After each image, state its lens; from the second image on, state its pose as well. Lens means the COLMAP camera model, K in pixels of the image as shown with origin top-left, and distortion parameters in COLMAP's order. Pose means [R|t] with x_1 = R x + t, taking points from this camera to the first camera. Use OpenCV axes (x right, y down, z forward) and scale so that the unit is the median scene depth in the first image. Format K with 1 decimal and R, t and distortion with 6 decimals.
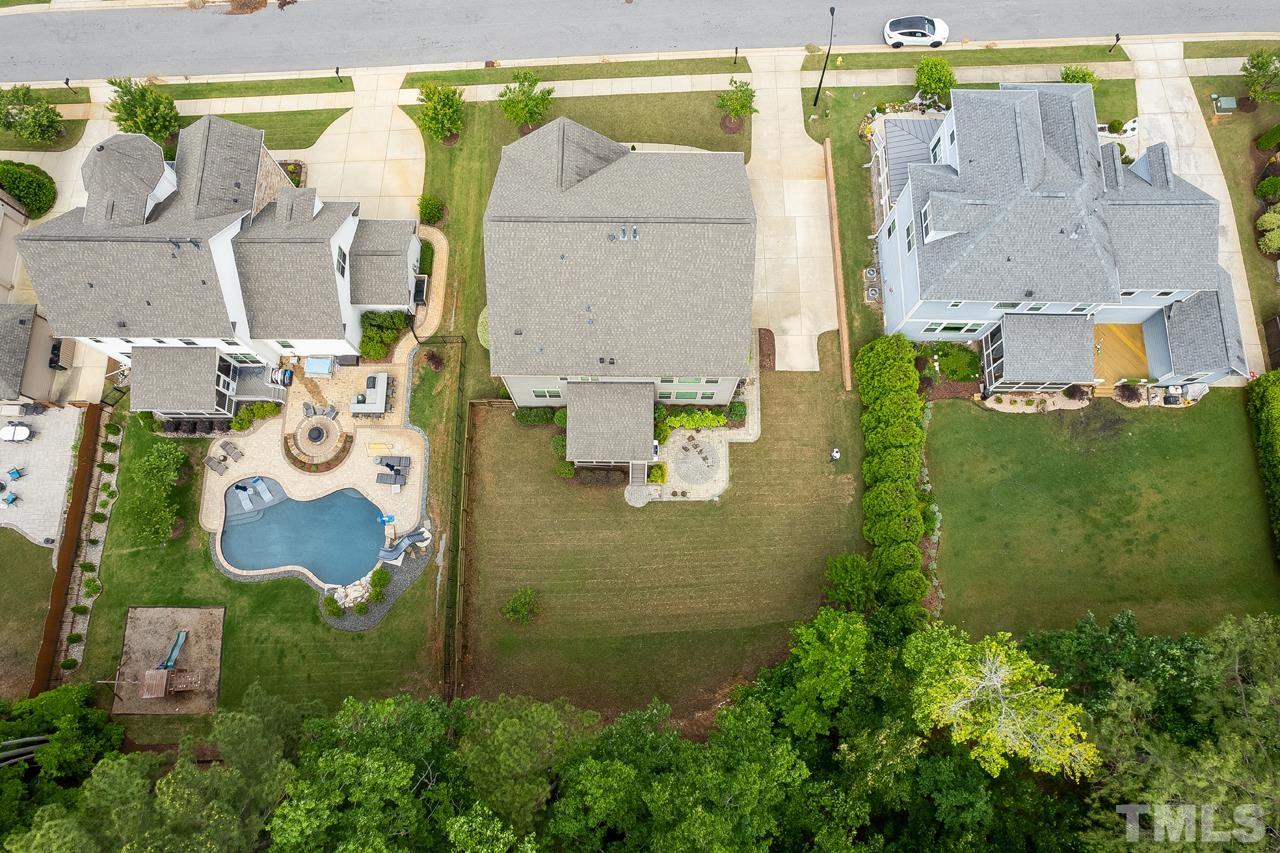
lens RADIAL K [[811.3, 0, 633.9], [0, 811.3, 426.3], [0, 0, 1]] dist [-0.046528, 0.006331]
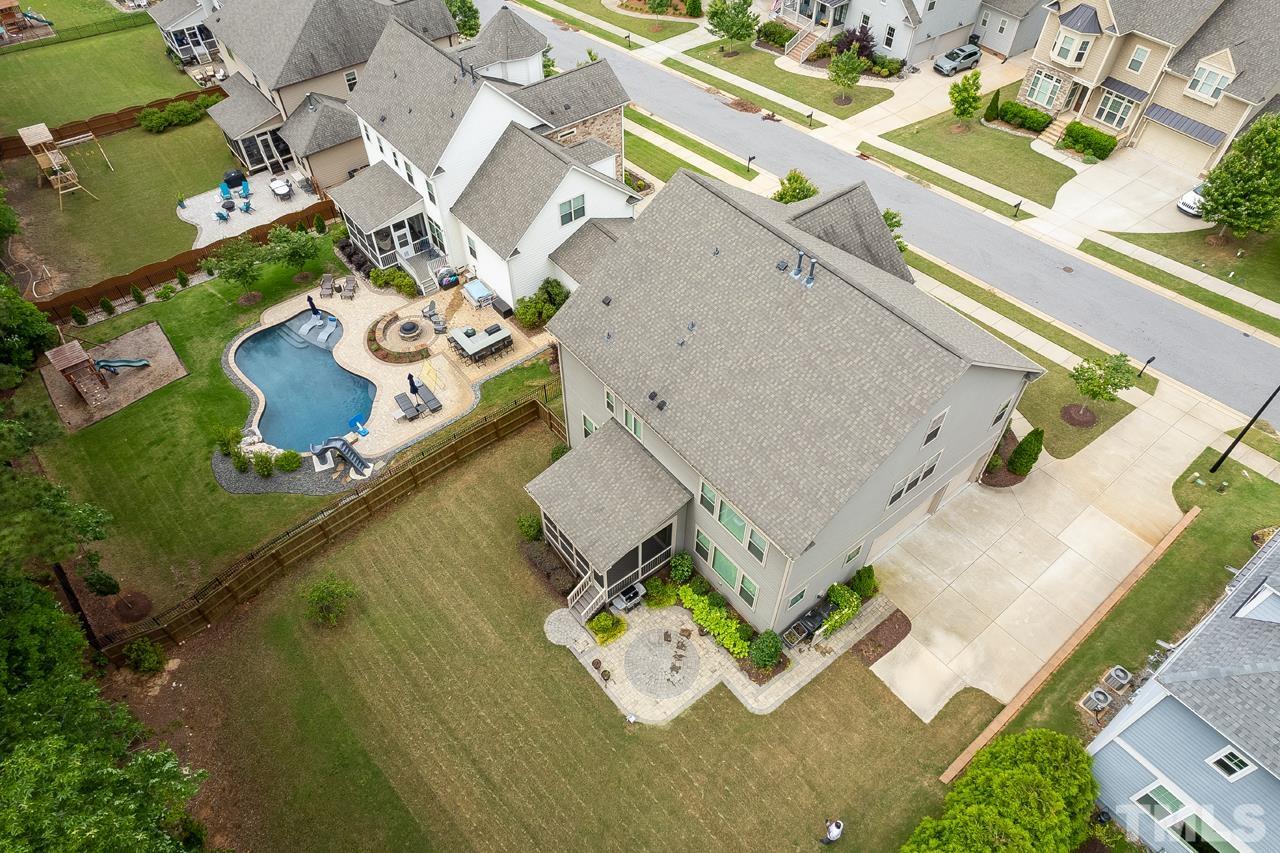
lens RADIAL K [[811.3, 0, 640.5], [0, 811.3, 430.1], [0, 0, 1]] dist [-0.046528, 0.006331]
pose [[0.627250, 0.588588, -0.510022, 0.271038], [-0.754660, 0.621177, -0.211252, 0.074848], [0.192474, 0.517401, 0.833817, 0.387528]]
